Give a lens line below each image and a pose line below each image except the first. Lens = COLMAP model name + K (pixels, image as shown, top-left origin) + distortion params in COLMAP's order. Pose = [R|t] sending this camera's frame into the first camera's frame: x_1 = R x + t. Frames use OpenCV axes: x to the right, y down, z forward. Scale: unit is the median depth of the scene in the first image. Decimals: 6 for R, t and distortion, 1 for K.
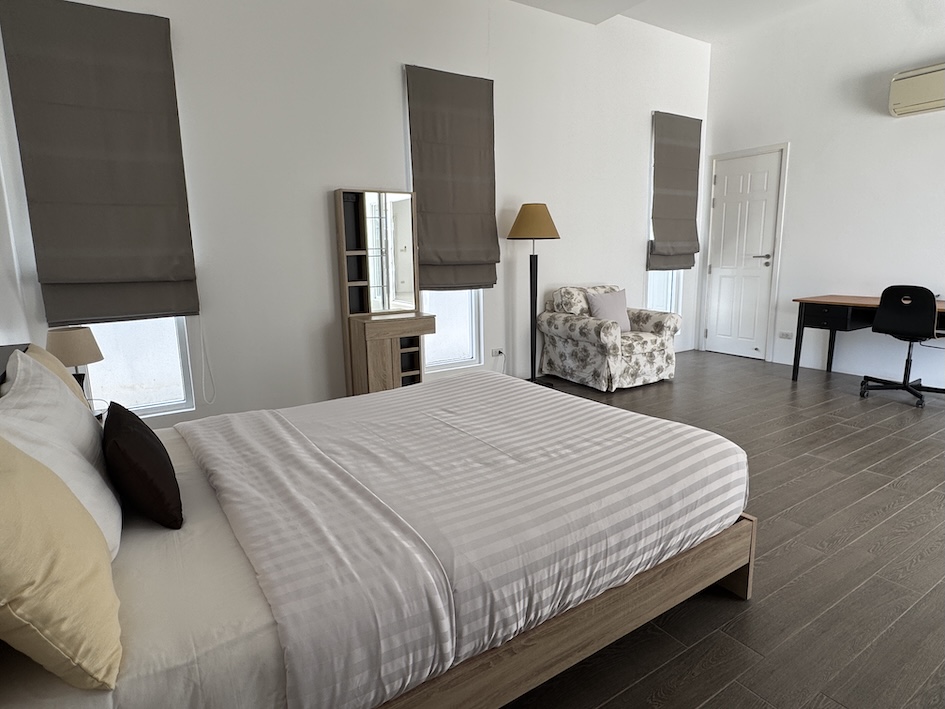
lens RADIAL K [[540.3, 0, 470.6], [0, 540.3, 351.0], [0, 0, 1]] dist [-0.000840, -0.000059]
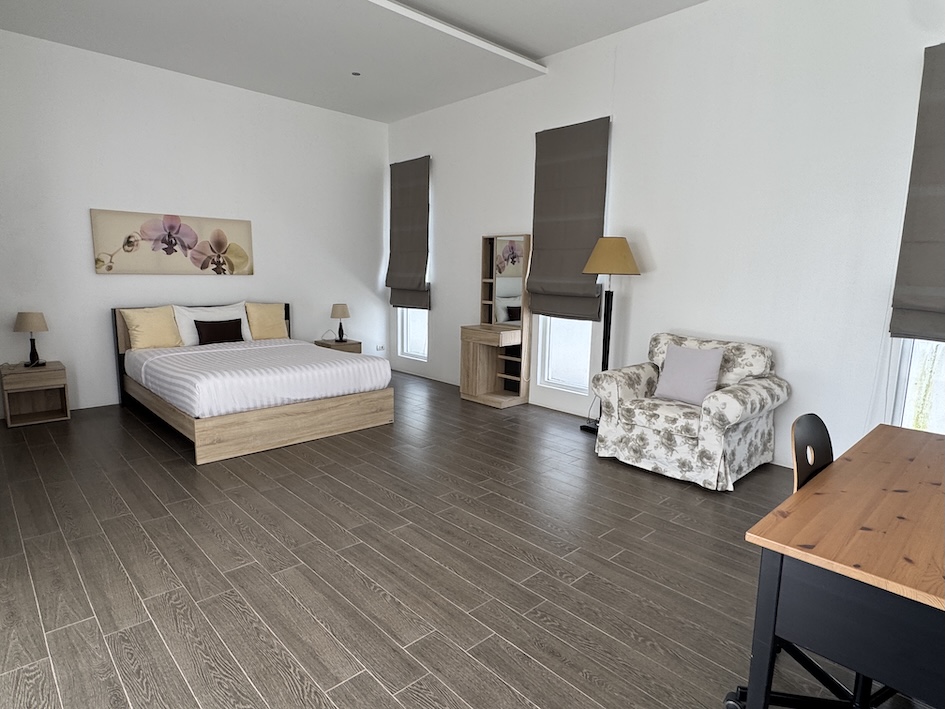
lens RADIAL K [[540.3, 0, 470.6], [0, 540.3, 351.0], [0, 0, 1]] dist [-0.000840, -0.000059]
pose [[0.180942, 0.167316, -0.969157, 0.999884], [-0.199654, 0.971153, 0.130385, -0.151304], [0.963015, 0.169904, 0.209128, 0.591846]]
